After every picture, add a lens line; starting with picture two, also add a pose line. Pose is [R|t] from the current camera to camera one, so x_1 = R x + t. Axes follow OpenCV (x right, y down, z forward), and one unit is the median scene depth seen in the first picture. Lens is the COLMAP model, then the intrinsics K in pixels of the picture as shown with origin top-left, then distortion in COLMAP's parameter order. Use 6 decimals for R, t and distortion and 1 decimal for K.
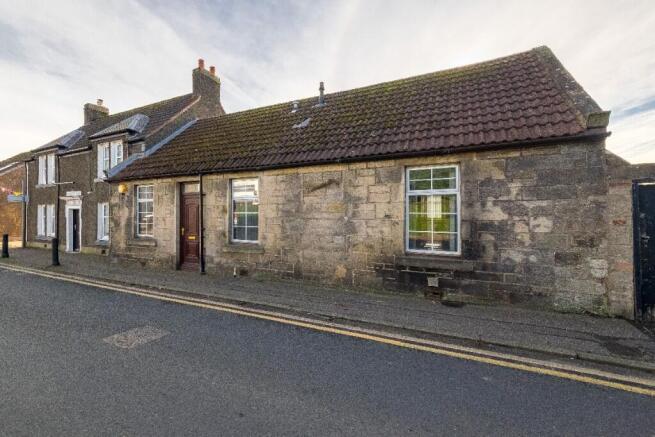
lens RADIAL K [[257.9, 0, 327.0], [0, 257.9, 217.0], [0, 0, 1]] dist [0.003700, -0.000242]
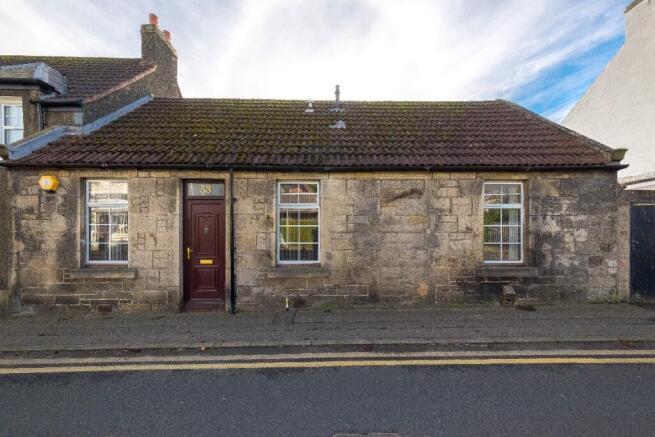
lens RADIAL K [[228.9, 0, 322.1], [0, 228.9, 235.1], [0, 0, 1]] dist [0.008419, 0.000148]
pose [[0.912764, -0.011510, 0.408326, -0.584858], [0.008399, 0.999920, 0.009413, 0.007276], [-0.408402, -0.005162, 0.912788, 0.379933]]
